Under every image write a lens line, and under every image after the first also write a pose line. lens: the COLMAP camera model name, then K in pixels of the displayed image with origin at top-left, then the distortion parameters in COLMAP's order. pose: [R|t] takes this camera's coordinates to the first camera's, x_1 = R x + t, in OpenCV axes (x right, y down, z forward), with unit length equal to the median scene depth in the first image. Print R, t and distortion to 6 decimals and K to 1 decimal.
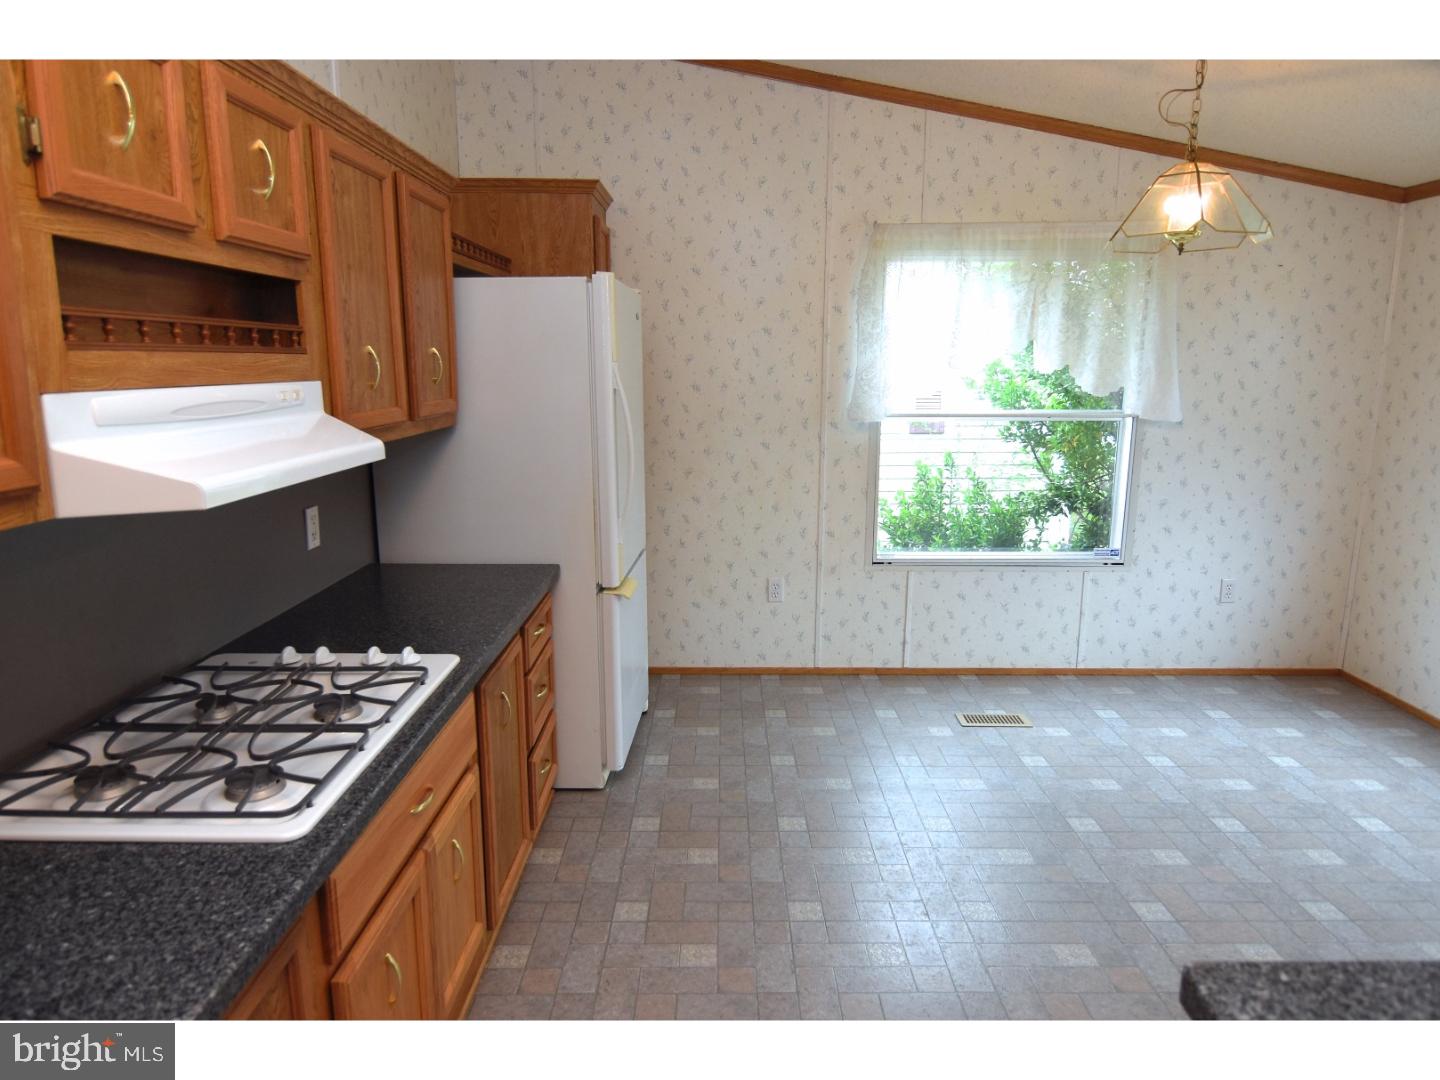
lens RADIAL K [[904.0, 0, 720.0], [0, 904.0, 540.0], [0, 0, 1]] dist [-0.000684, -0.000432]
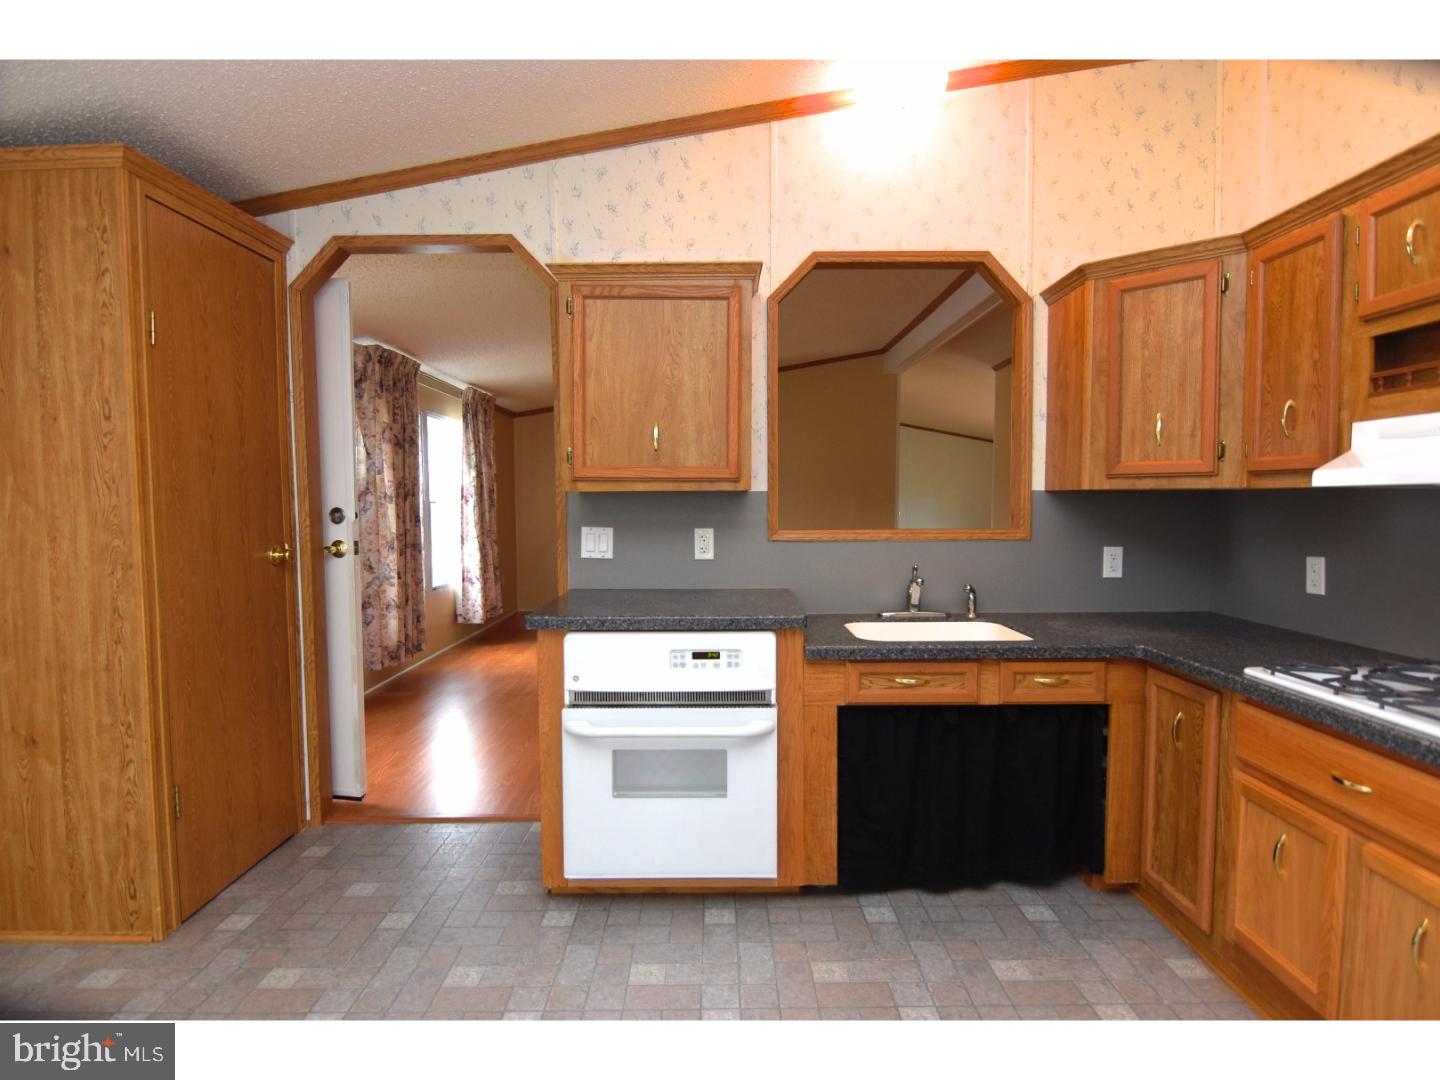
lens RADIAL K [[790.0, 0, 720.0], [0, 790.0, 540.0], [0, 0, 1]] dist [0.001211, -0.018074]
pose [[-0.999964, 0.006885, -0.004893, 0.588563], [0.005491, 0.970047, 0.242855, -0.316812], [0.006419, 0.242819, -0.970050, 2.548568]]
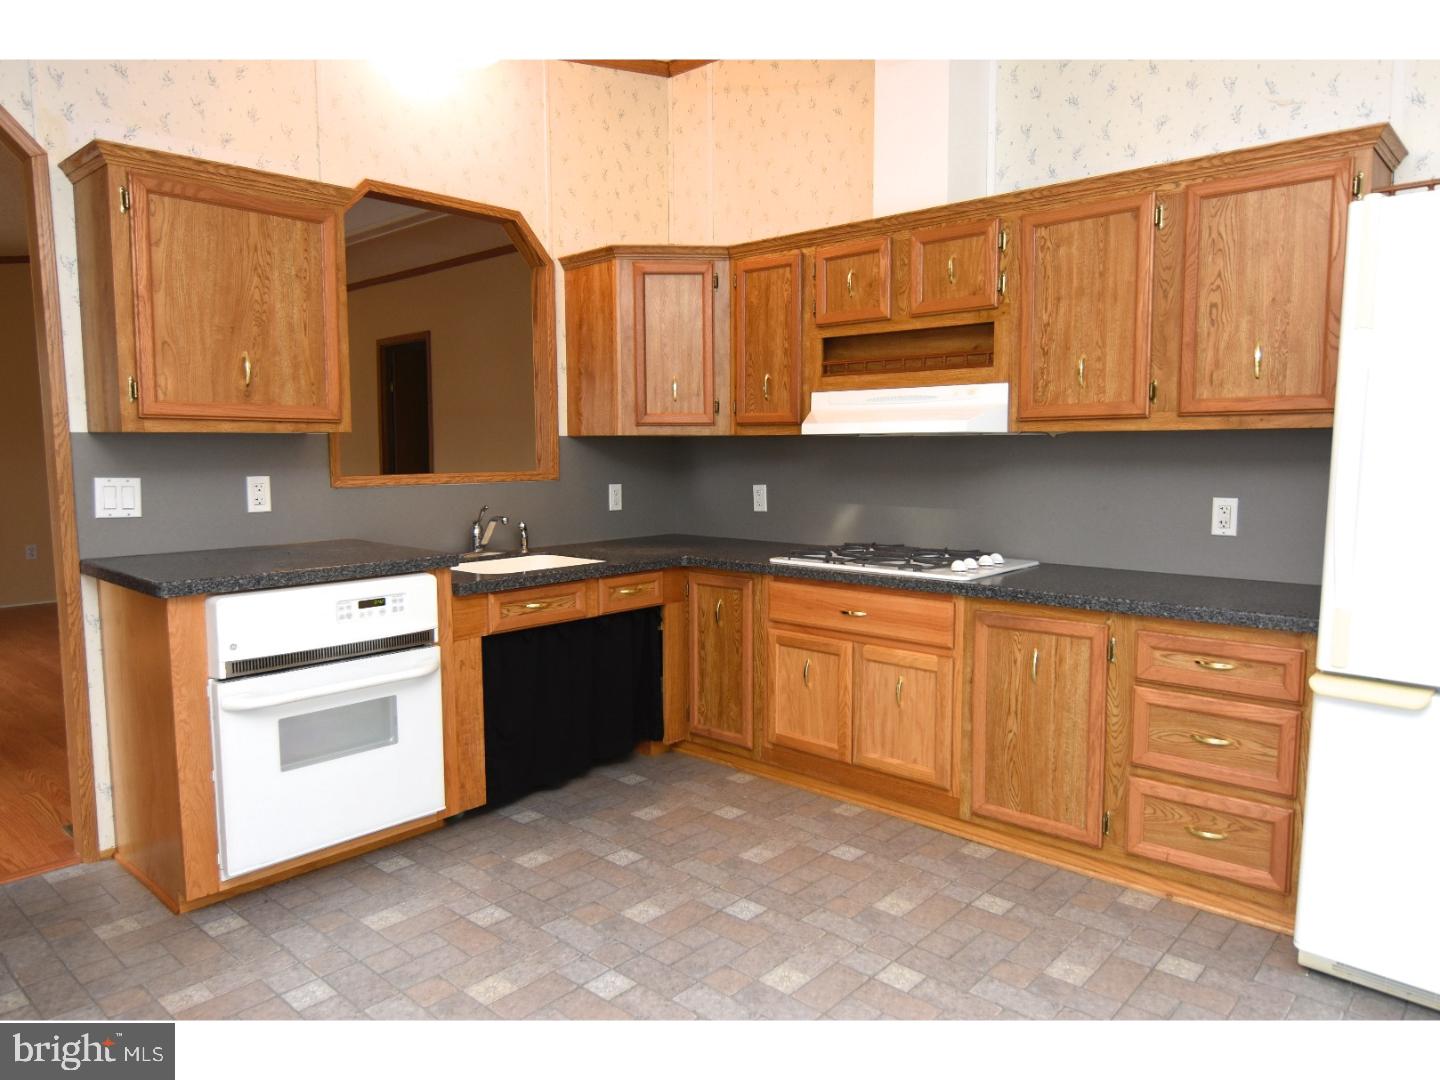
lens RADIAL K [[966.8, 0, 720.0], [0, 966.8, 540.0], [0, 0, 1]] dist [0.002457, -0.004583]
pose [[-0.666990, 0.077578, -0.741017, 1.750615], [-0.138367, 0.964366, 0.225505, -0.351101], [0.732106, 0.252942, -0.632488, 2.764048]]
